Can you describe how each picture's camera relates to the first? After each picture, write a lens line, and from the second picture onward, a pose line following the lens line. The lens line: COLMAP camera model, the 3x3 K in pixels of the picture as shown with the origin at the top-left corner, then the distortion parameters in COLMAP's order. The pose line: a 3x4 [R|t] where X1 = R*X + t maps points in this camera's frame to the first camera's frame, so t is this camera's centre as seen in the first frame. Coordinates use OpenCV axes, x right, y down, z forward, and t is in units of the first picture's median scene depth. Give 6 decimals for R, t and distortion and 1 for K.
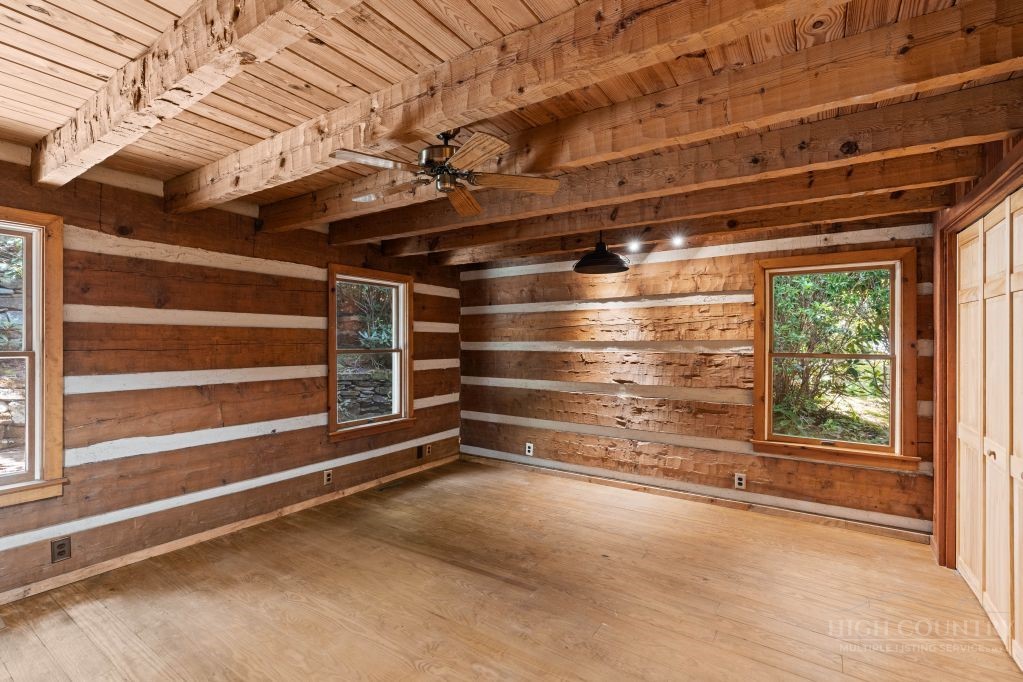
lens RADIAL K [[465.1, 0, 502.3], [0, 465.1, 340.9], [0, 0, 1]] dist [-0.008662, 0.001231]
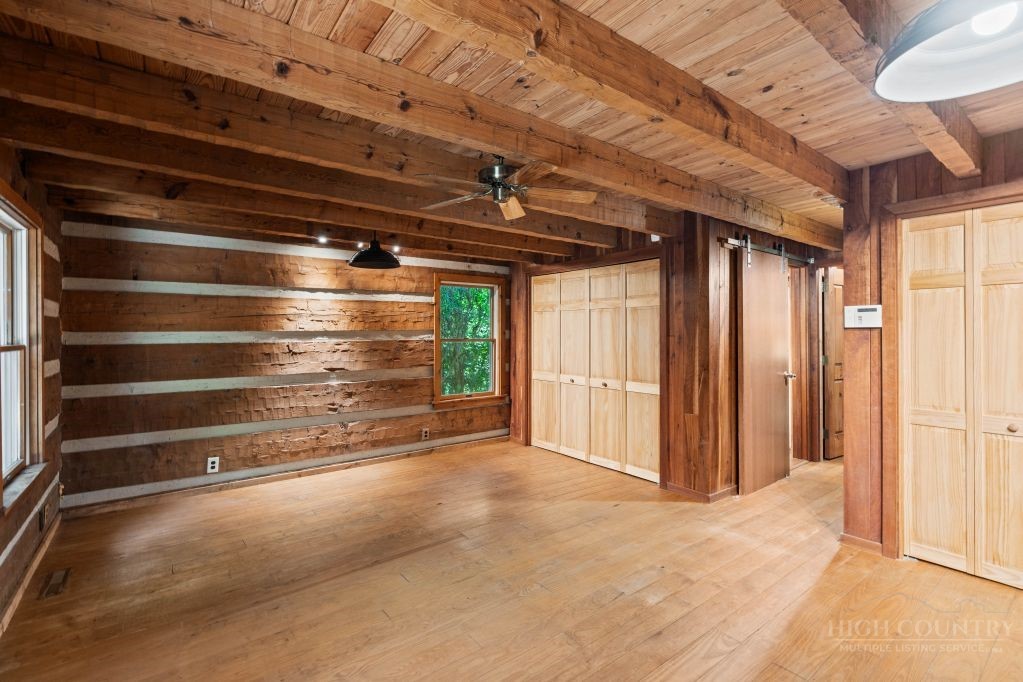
lens RADIAL K [[465.1, 0, 502.3], [0, 465.1, 333.4], [0, 0, 1]] dist [-0.008662, 0.001231]
pose [[0.330602, -0.003084, 0.943765, -0.623720], [0.003775, 0.999991, 0.001946, 0.006010], [-0.943763, 0.002920, 0.330610, 0.303317]]
